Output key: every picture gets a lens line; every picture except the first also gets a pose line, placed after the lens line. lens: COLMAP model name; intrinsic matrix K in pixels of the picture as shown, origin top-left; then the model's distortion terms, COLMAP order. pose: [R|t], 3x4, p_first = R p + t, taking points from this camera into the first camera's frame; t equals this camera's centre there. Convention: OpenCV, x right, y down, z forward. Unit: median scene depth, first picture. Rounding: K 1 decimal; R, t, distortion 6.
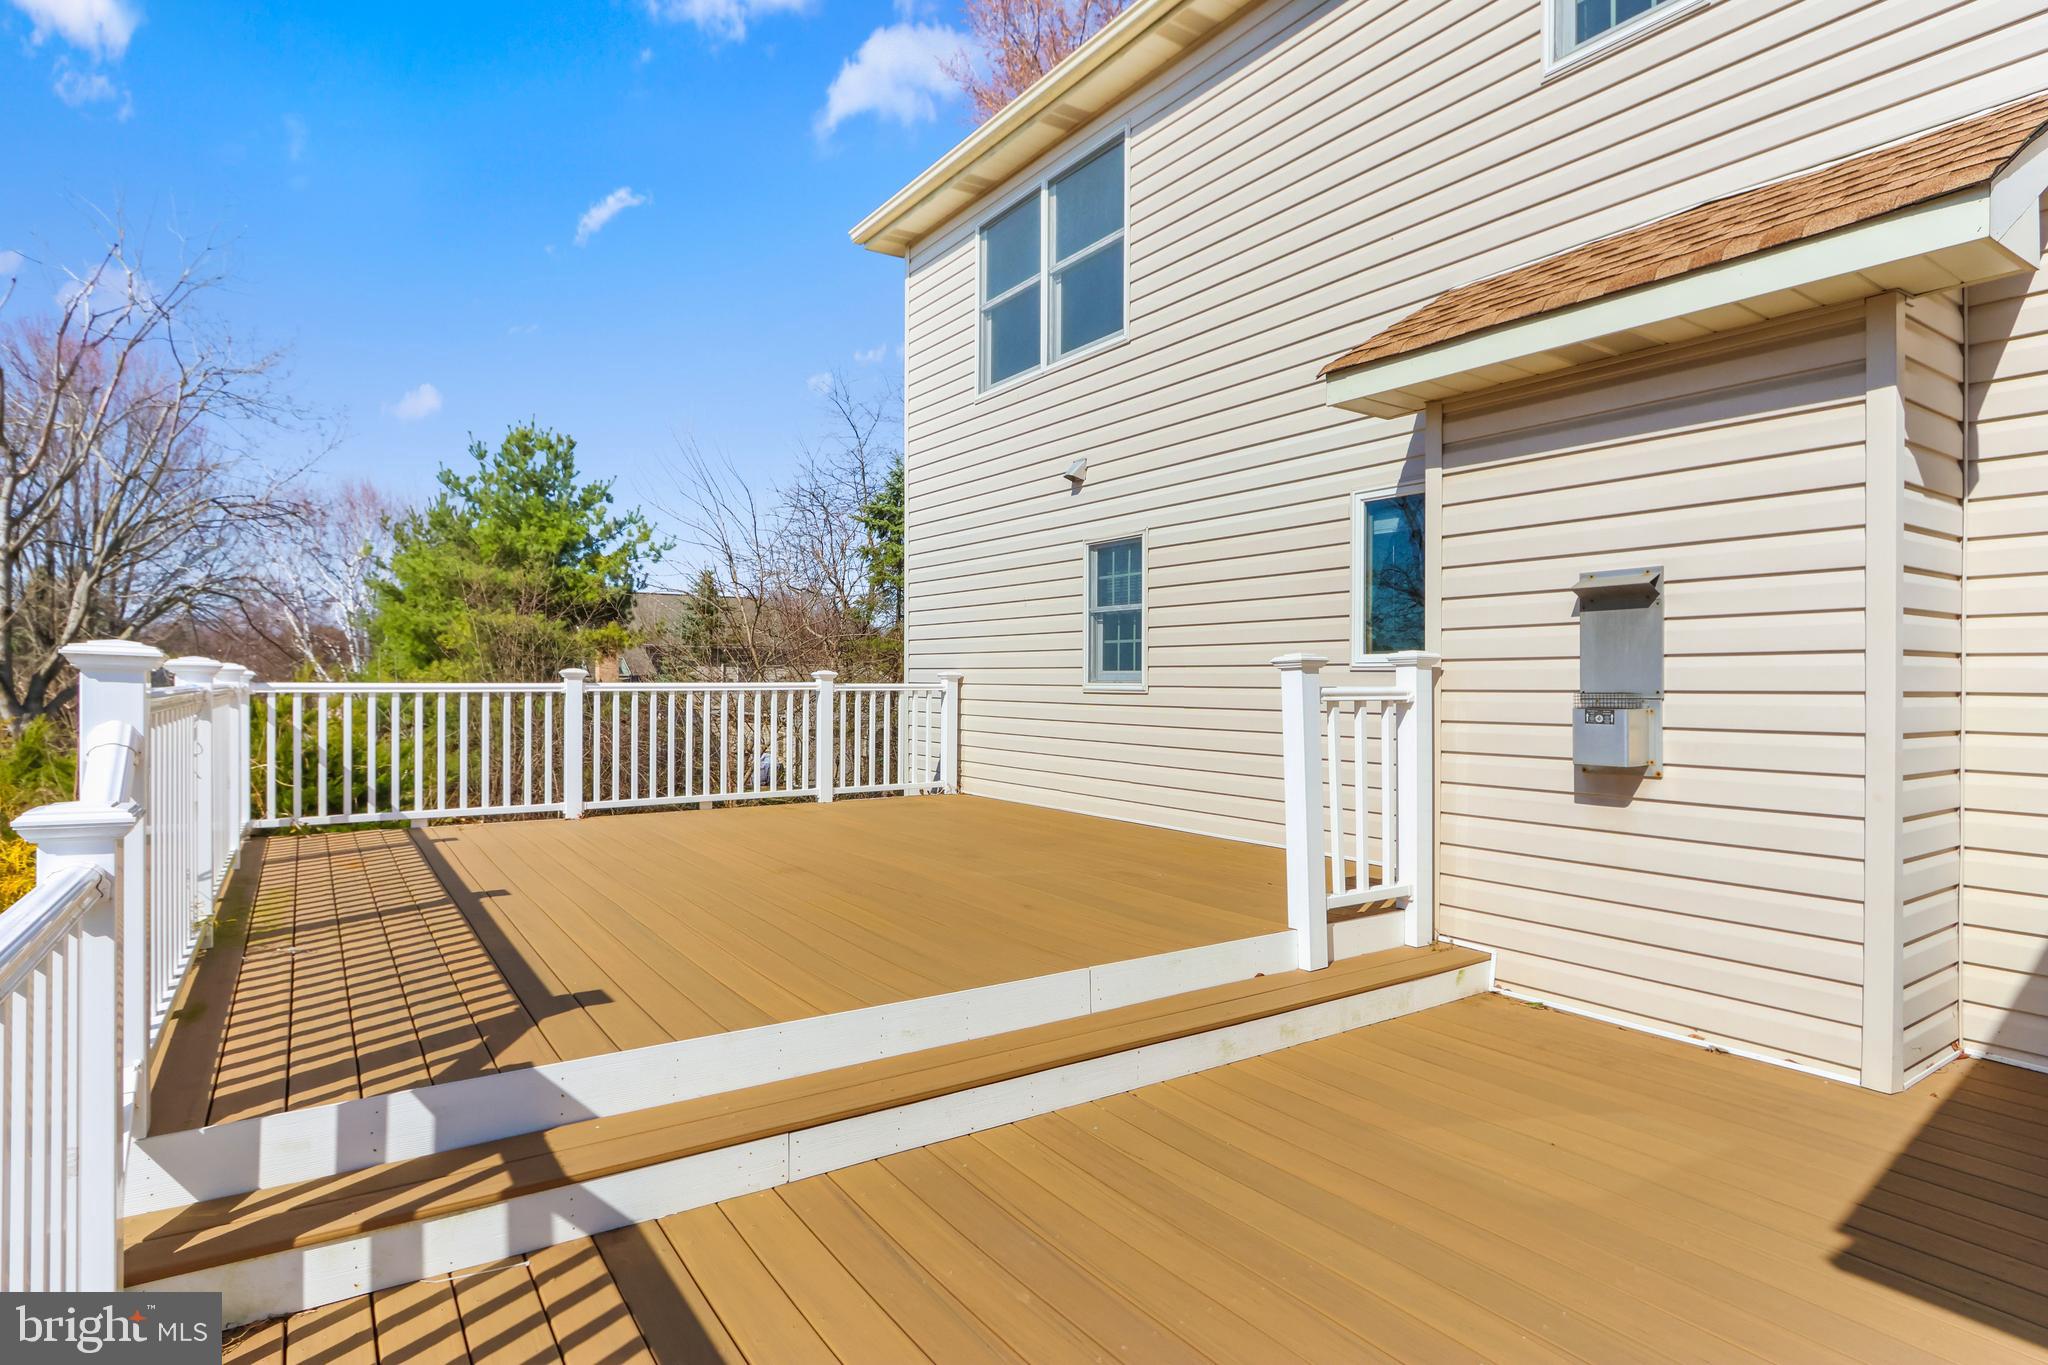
lens RADIAL K [[1128.3, 0, 1024.5], [0, 1128.3, 677.6], [0, 0, 1]] dist [0.001774, 0.000145]
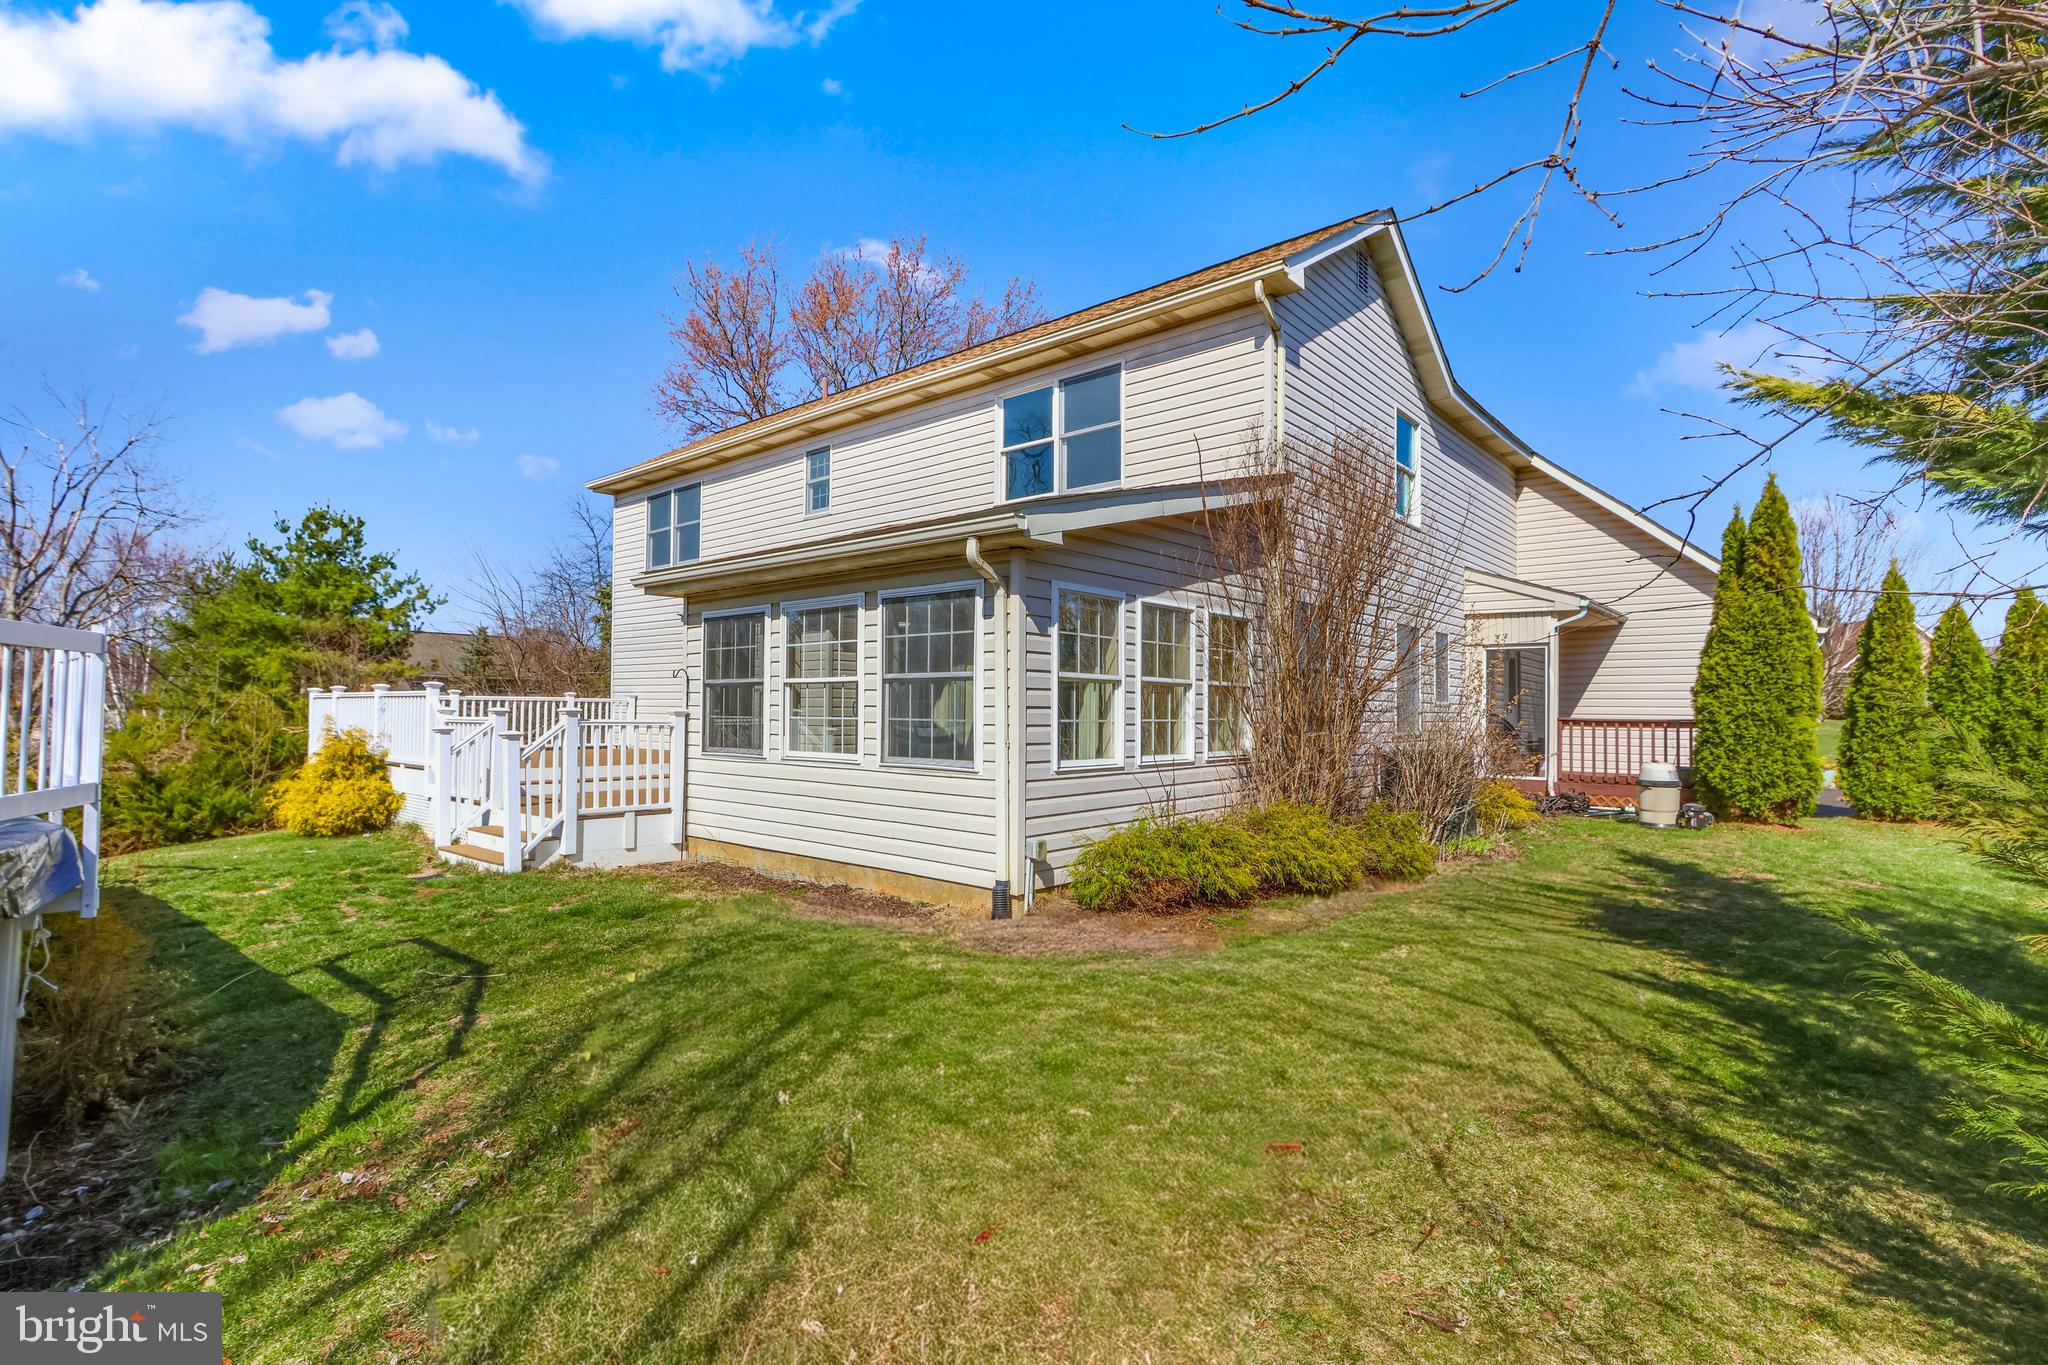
lens RADIAL K [[929.7, 0, 1018.4], [0, 929.7, 690.1], [0, 0, 1]] dist [-0.011468, -0.000243]
pose [[0.961264, 0.009268, 0.275474, 0.043281], [-0.004277, 0.999816, -0.018715, 0.005534], [-0.275596, 0.016812, 0.961126, -0.257411]]
